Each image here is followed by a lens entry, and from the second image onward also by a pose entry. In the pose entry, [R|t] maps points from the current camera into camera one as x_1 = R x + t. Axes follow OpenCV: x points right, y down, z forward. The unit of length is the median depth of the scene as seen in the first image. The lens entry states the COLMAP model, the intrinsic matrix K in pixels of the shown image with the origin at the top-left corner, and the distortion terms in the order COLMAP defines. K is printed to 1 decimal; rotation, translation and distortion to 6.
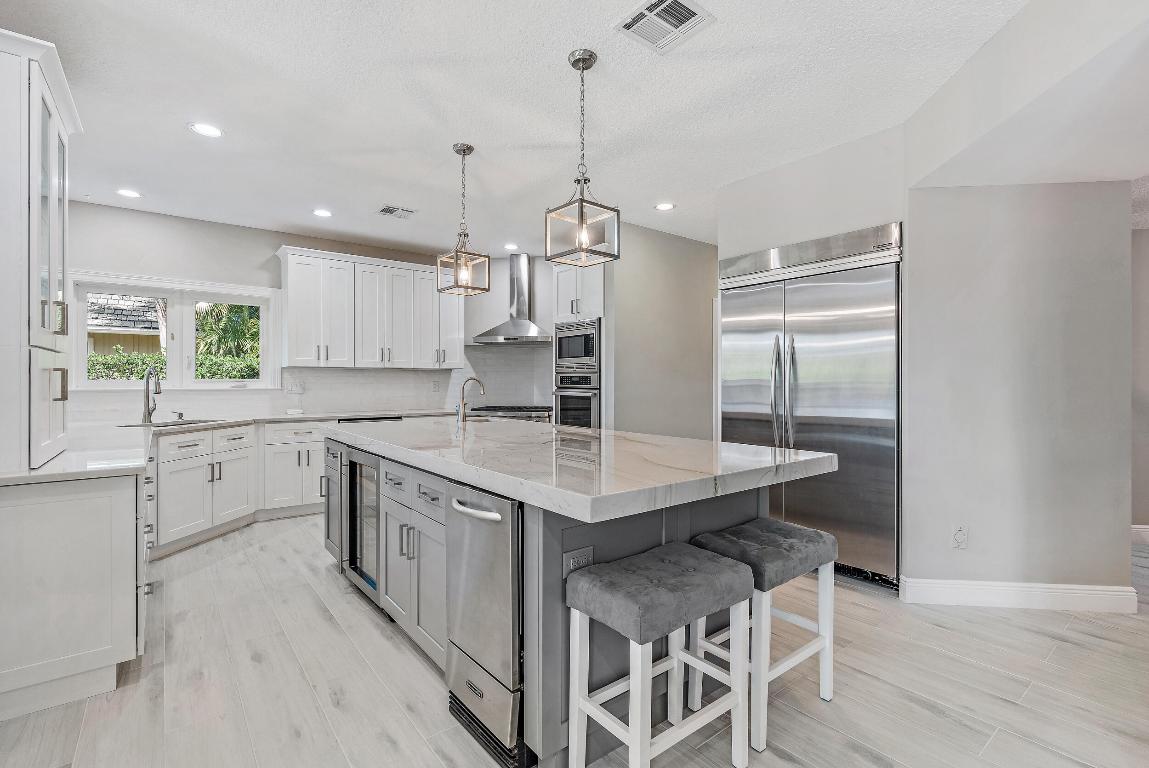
lens RADIAL K [[527.4, 0, 574.5], [0, 527.4, 387.9], [0, 0, 1]] dist [-0.007476, 0.003083]
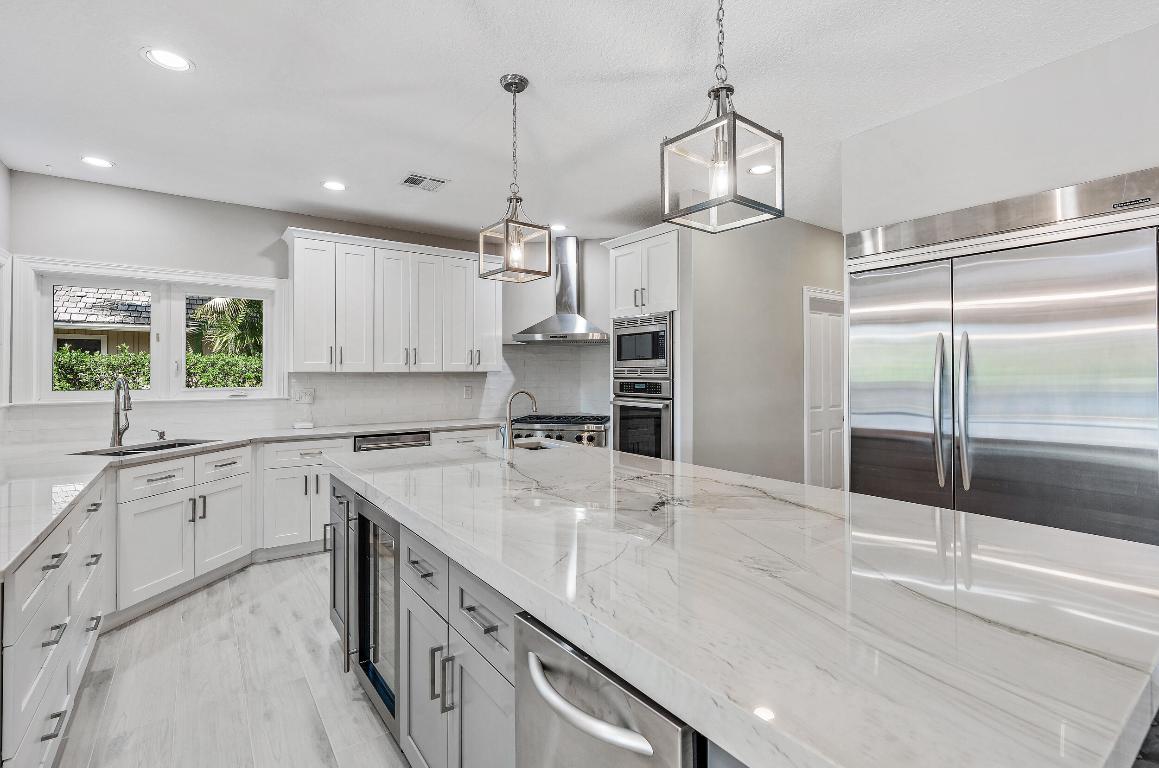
lens RADIAL K [[532.0, 0, 580.0], [0, 532.0, 374.5], [0, 0, 1]] dist [-0.007476, 0.003083]
pose [[0.999269, -0.002860, -0.038132, -0.067878], [0.002370, 0.999914, -0.012880, -0.027923], [0.038165, 0.012781, 0.999190, 0.197064]]
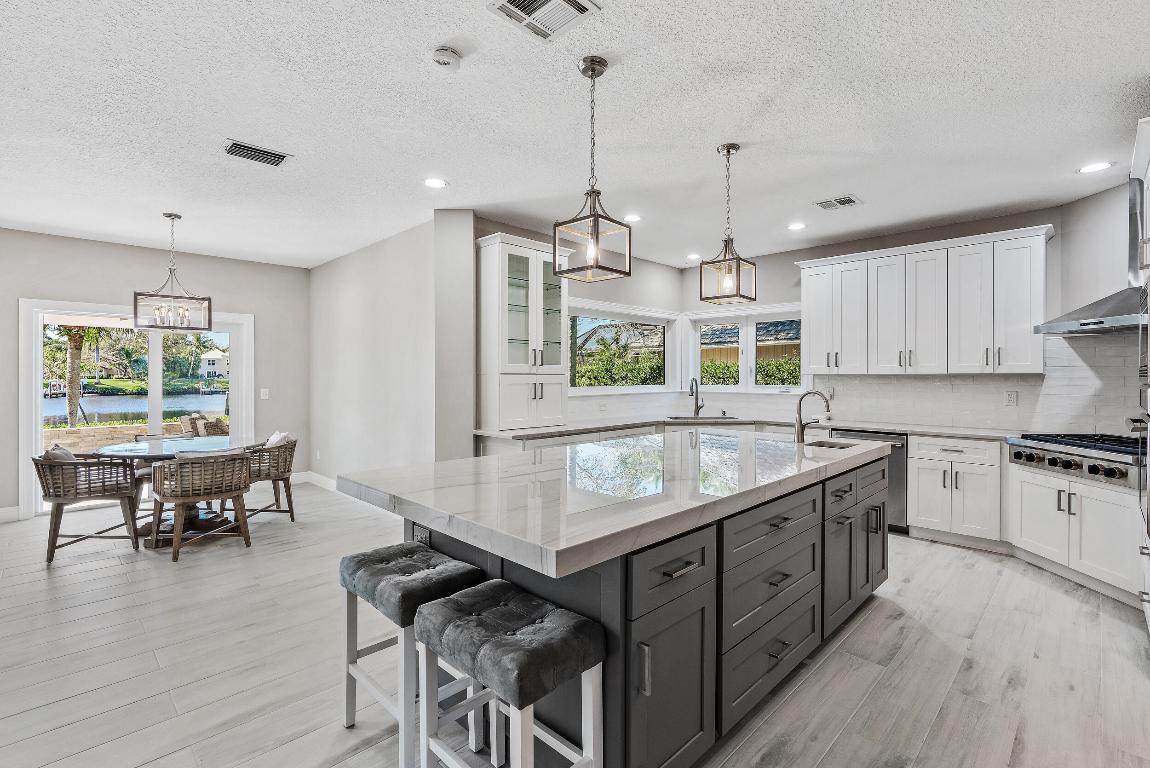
lens RADIAL K [[527.8, 0, 579.7], [0, 527.8, 375.2], [0, 0, 1]] dist [-0.007476, 0.003083]
pose [[0.141036, -0.006389, -0.989984, 0.482031], [-0.021947, 0.999713, -0.009578, -0.020663], [0.989761, 0.023078, 0.140855, 0.448218]]
